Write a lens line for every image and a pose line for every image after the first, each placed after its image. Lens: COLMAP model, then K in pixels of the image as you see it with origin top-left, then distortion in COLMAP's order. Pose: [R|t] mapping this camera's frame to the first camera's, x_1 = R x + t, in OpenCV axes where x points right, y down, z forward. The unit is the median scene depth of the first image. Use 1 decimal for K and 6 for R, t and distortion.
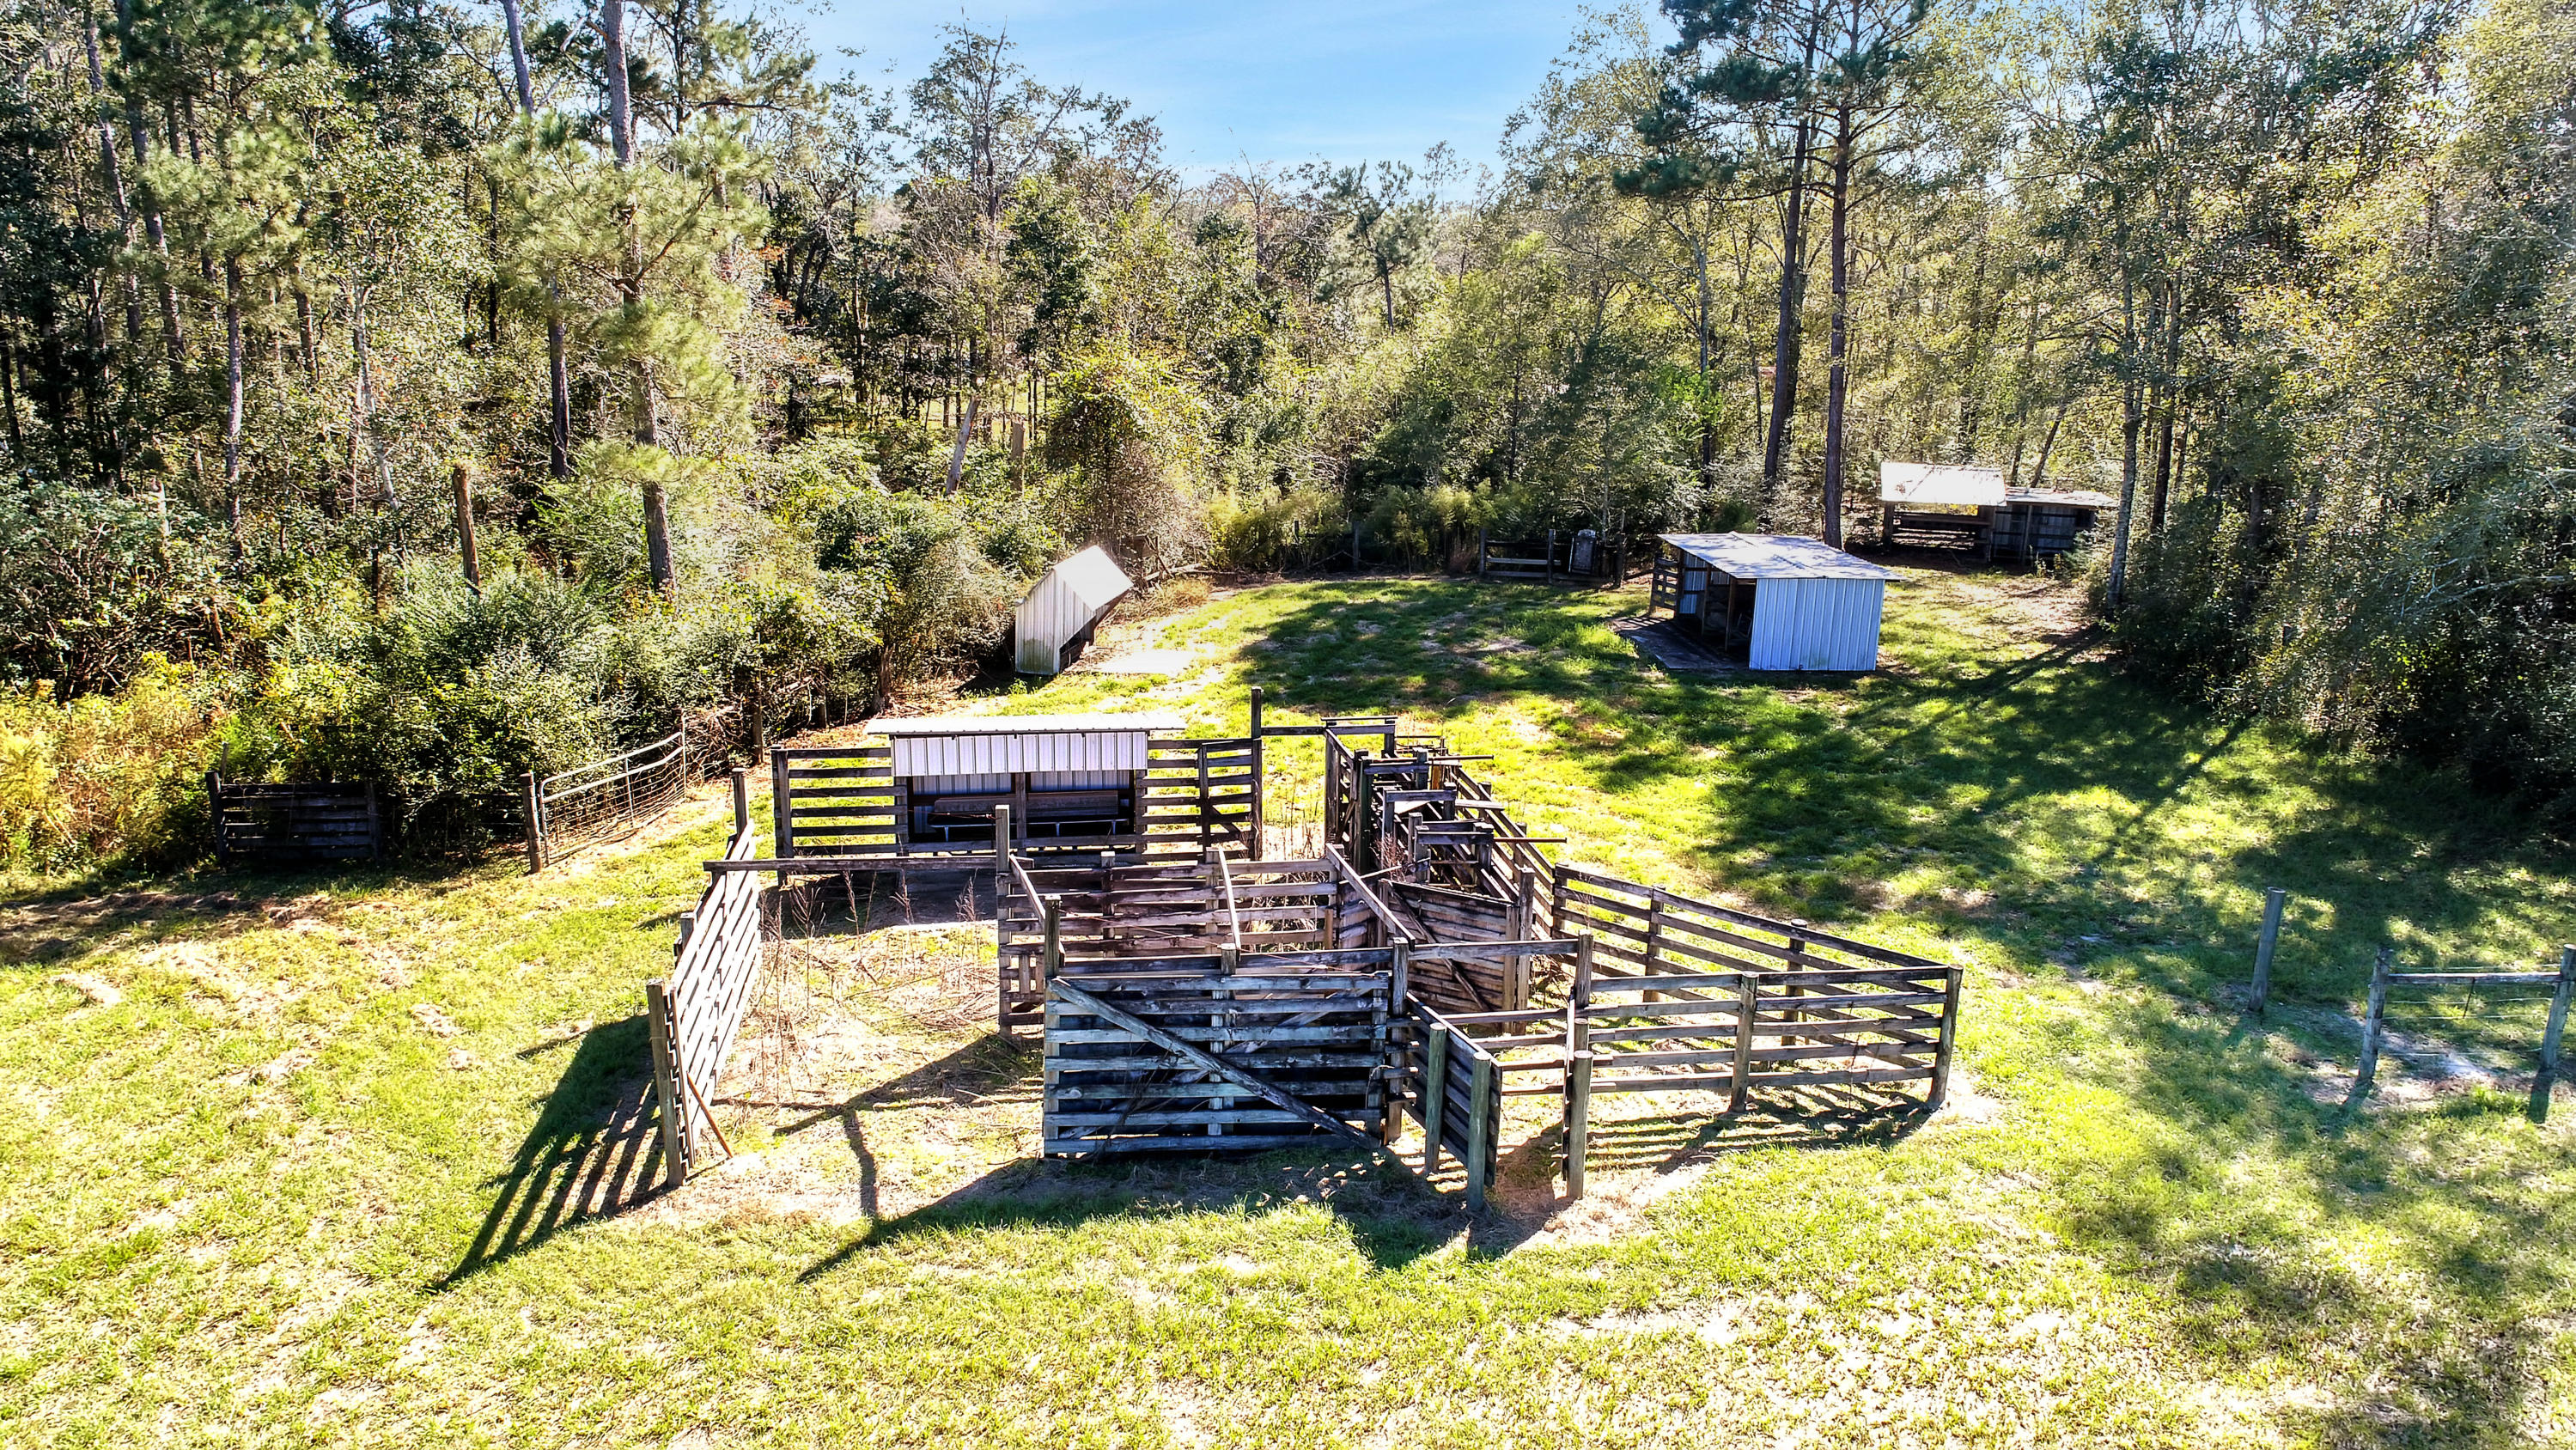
lens RADIAL K [[1769.3, 0, 1288.0], [0, 1769.3, 725.0], [0, 0, 1]] dist [0.001190, 0.000050]
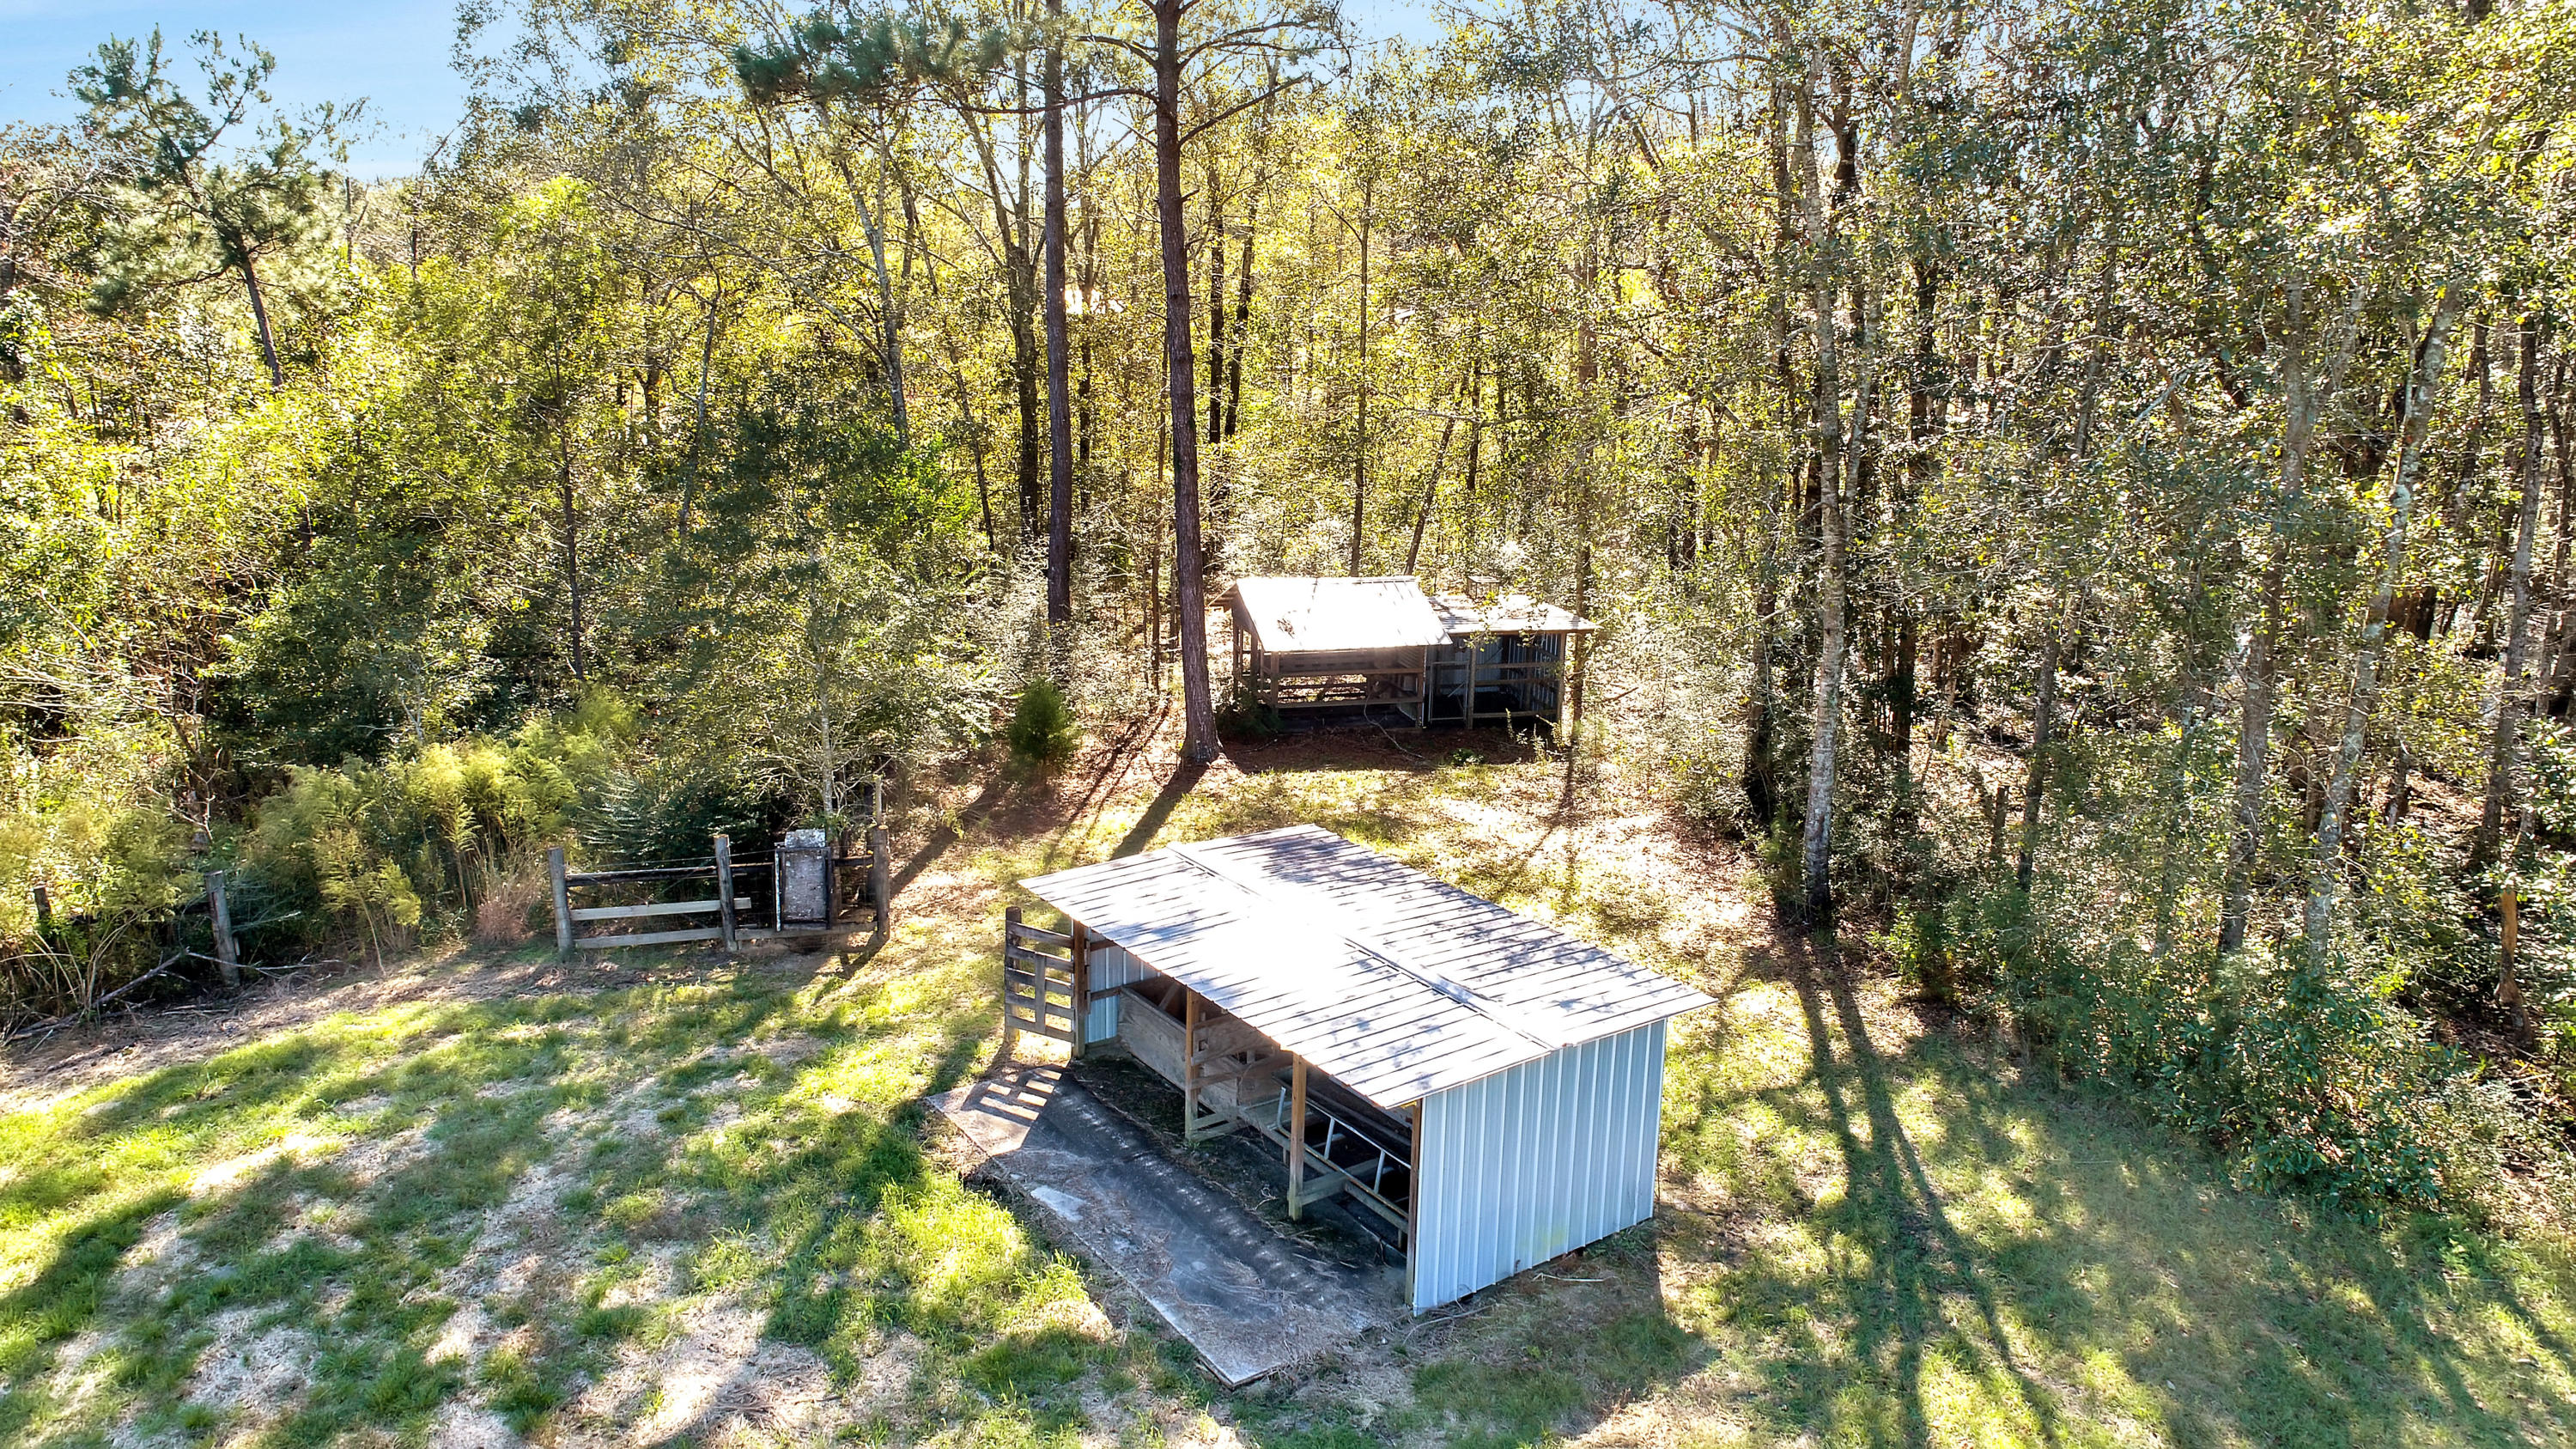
lens RADIAL K [[1740.6, 0, 1288.0], [0, 1740.6, 724.5], [0, 0, 1]] dist [-0.000607, 0.000073]
pose [[0.856467, -0.128847, 0.499862, 0.045817], [0.123069, 0.991392, 0.044680, -0.113221], [-0.501316, 0.023251, 0.864952, 0.439857]]
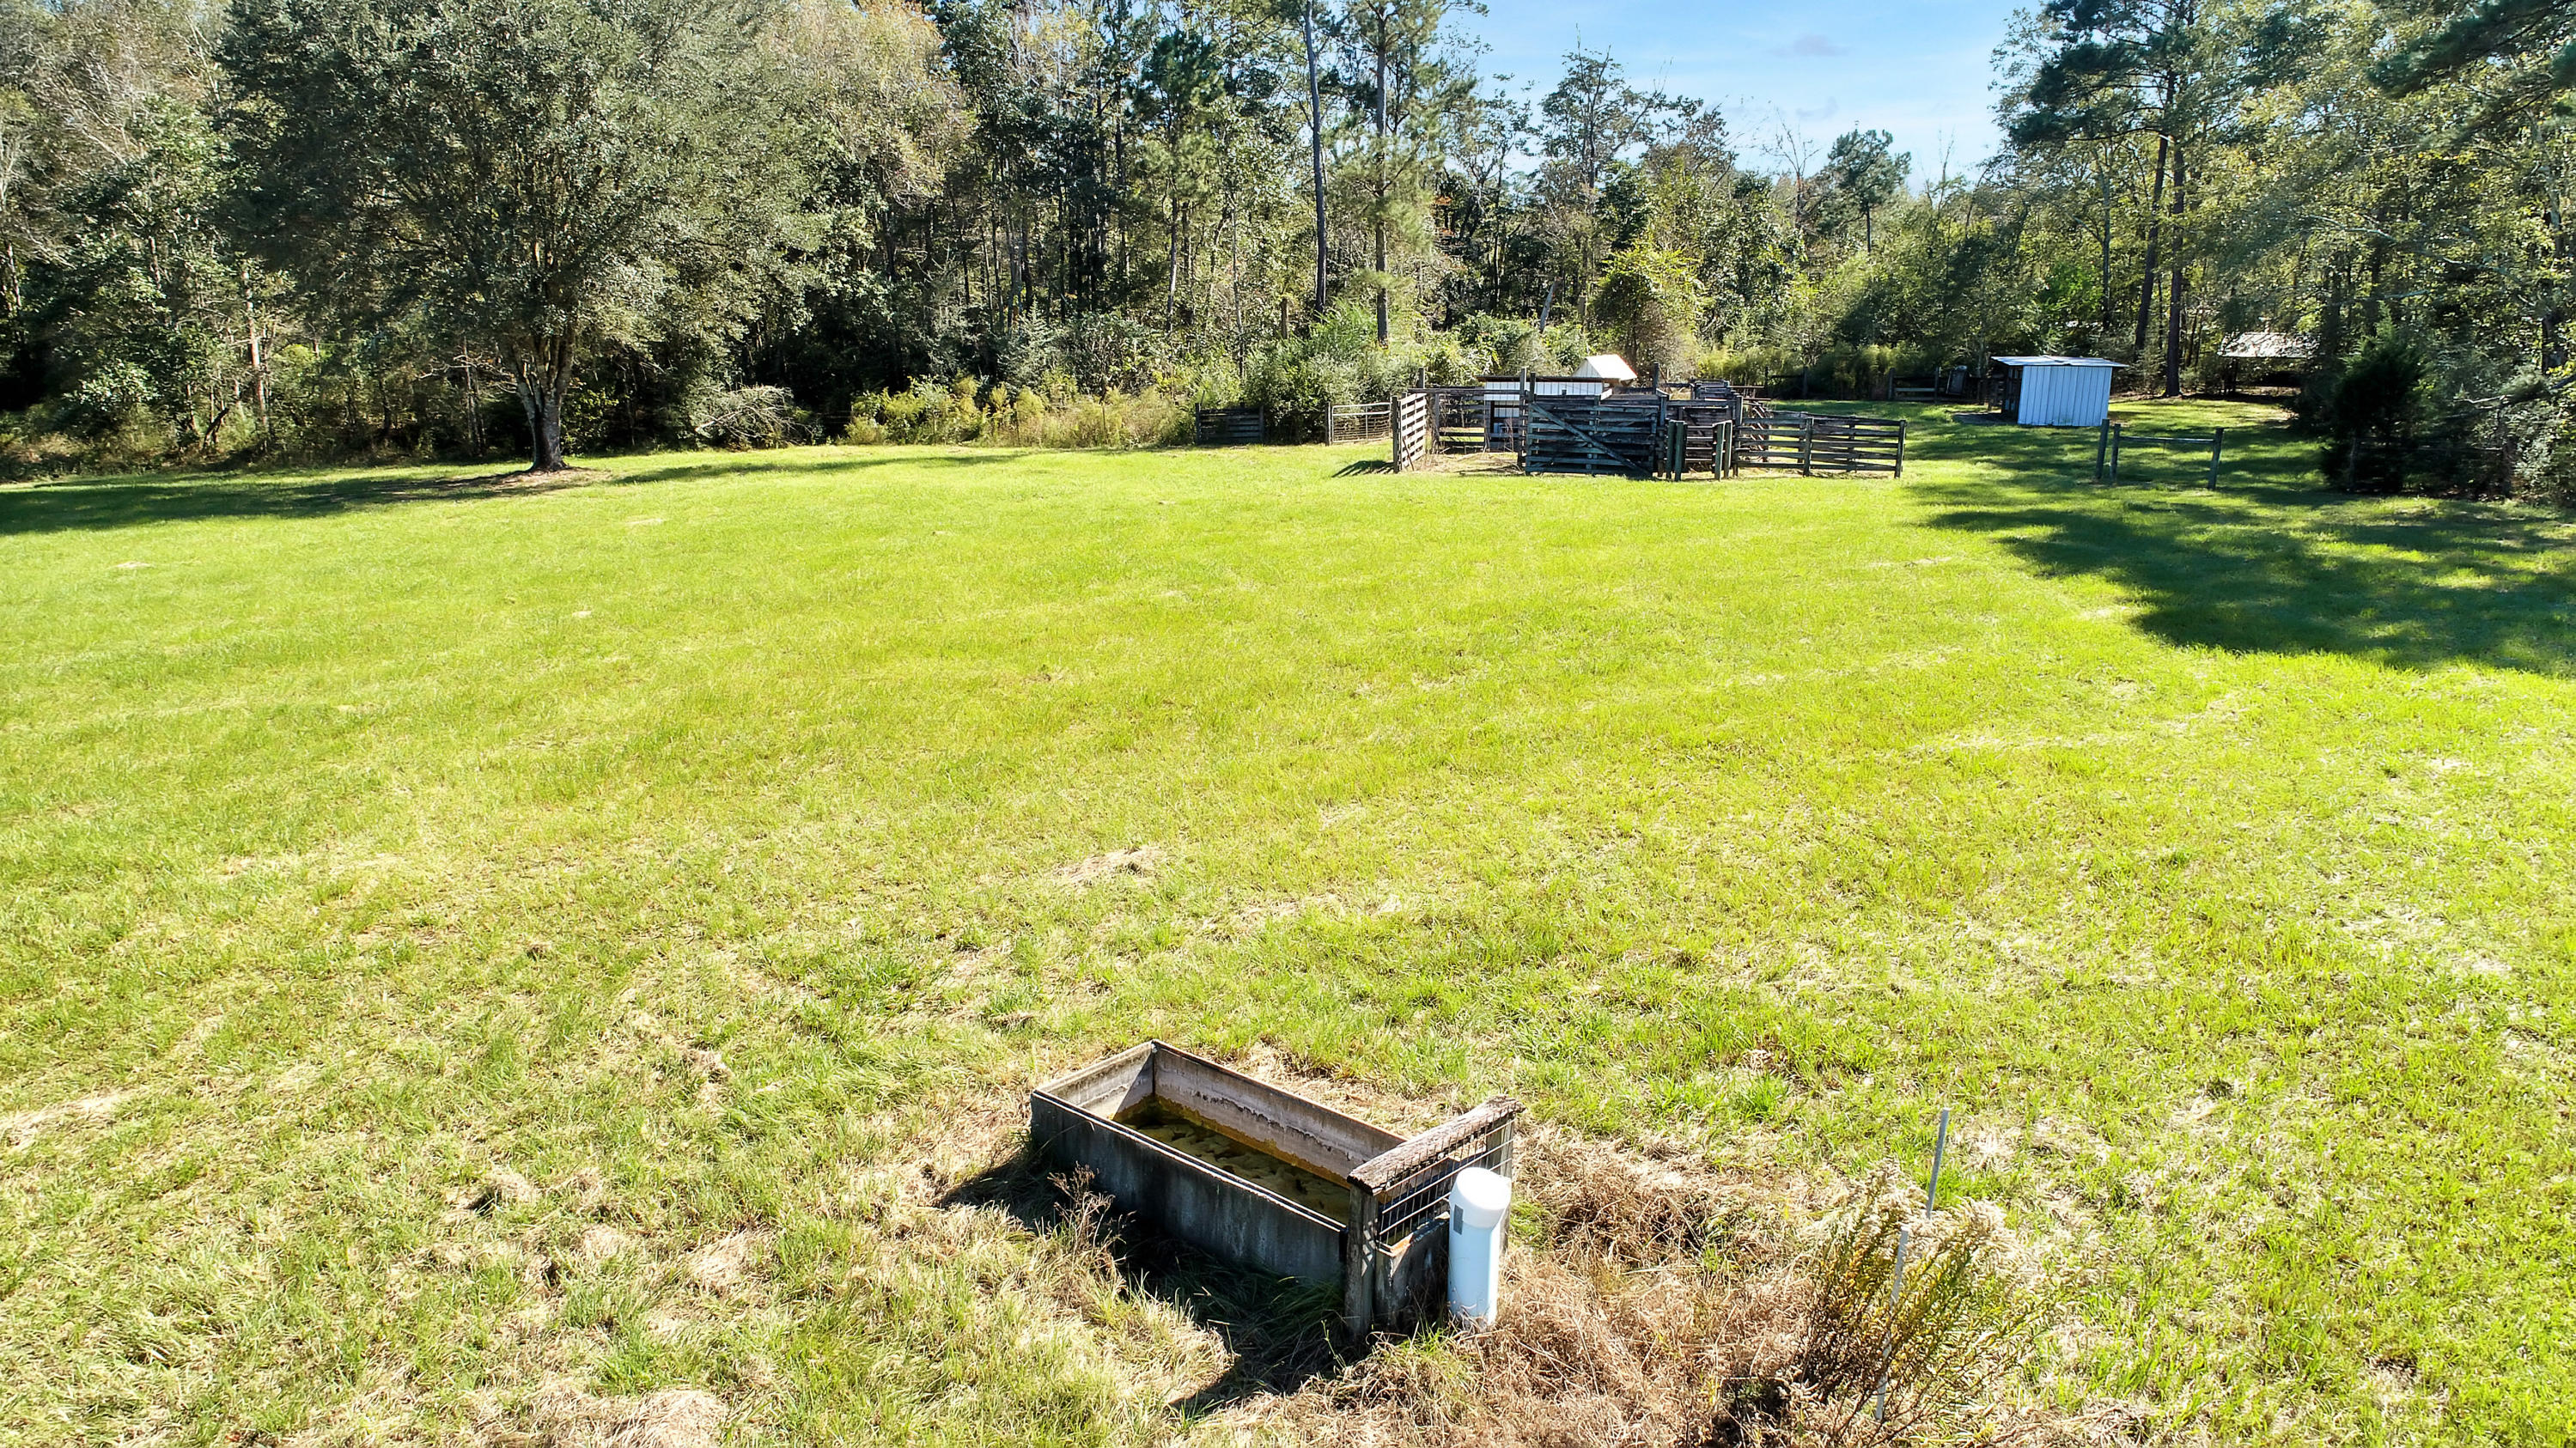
lens RADIAL K [[1800.5, 0, 1288.0], [0, 1800.5, 724.0], [0, 0, 1]] dist [0.003298, 0.000554]
pose [[0.938432, 0.060200, -0.340178, 0.135753], [-0.066089, 0.997797, -0.005738, 0.187548], [0.339083, 0.027867, 0.940344, -0.481258]]
